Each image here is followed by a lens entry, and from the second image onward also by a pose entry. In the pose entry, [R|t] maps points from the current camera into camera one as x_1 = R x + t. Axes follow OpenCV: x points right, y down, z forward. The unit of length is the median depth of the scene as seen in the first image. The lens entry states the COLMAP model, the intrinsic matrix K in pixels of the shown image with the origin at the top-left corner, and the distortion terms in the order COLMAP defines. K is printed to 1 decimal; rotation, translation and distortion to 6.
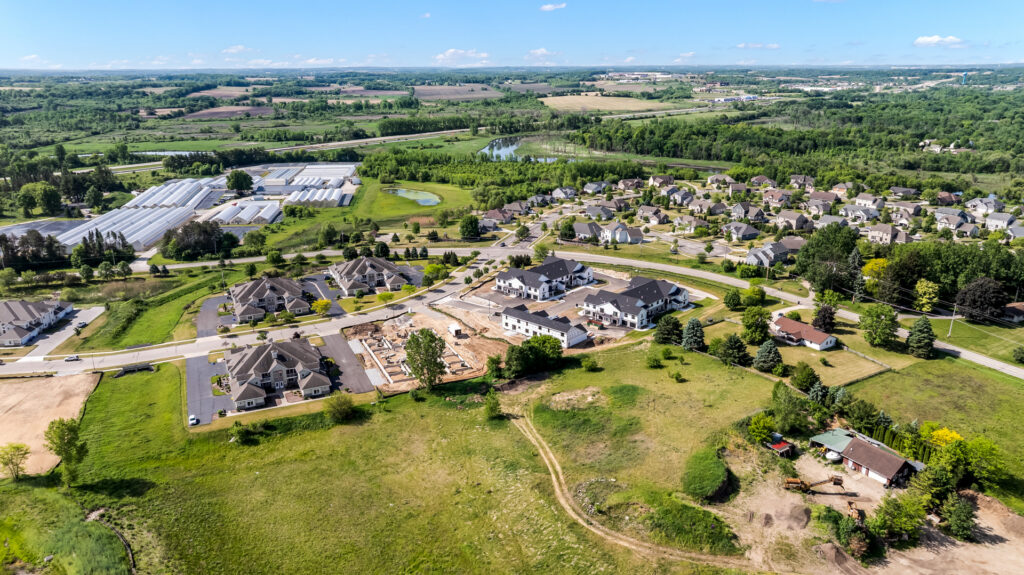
lens RADIAL K [[721.5, 0, 516.9], [0, 721.5, 281.6], [0, 0, 1]] dist [-0.022273, 0.009695]
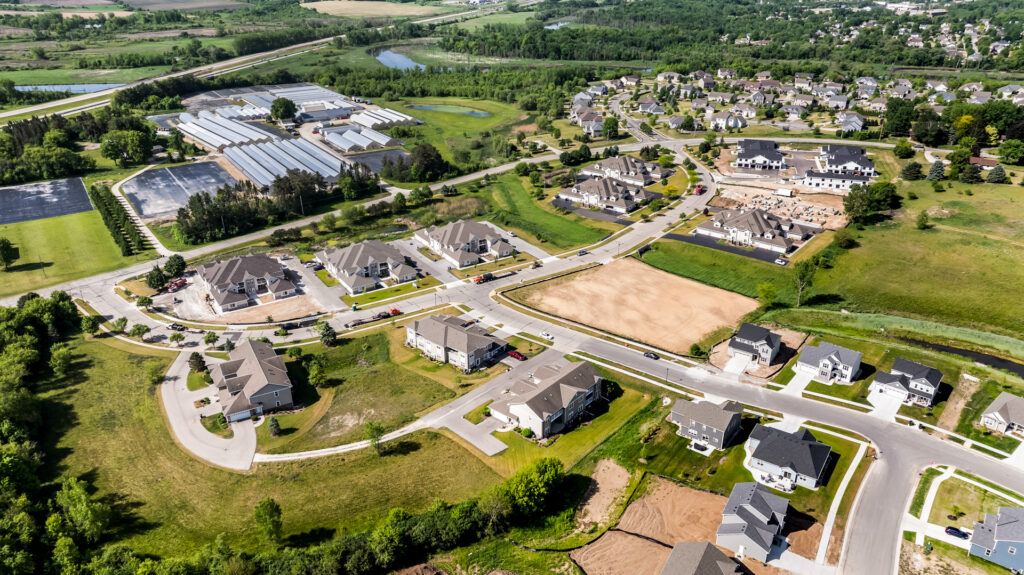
lens RADIAL K [[721.5, 0, 516.9], [0, 721.5, 281.6], [0, 0, 1]] dist [-0.022273, 0.009695]
pose [[0.895884, -0.181178, 0.405668, -0.549406], [0.127992, 0.979612, 0.154851, -0.022370], [-0.425453, -0.086806, 0.900808, -0.031392]]
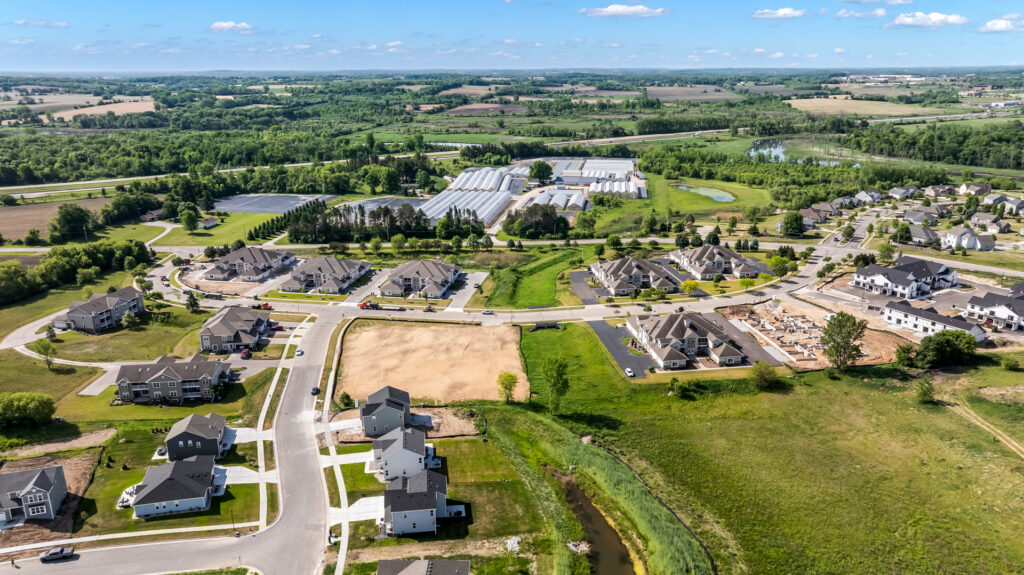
lens RADIAL K [[721.5, 0, 516.9], [0, 721.5, 281.6], [0, 0, 1]] dist [-0.022273, 0.009695]
pose [[0.960203, 0.078971, -0.267905, -0.118478], [-0.079431, 0.996798, 0.009139, 0.019217], [0.267769, 0.012504, 0.963402, -0.052011]]
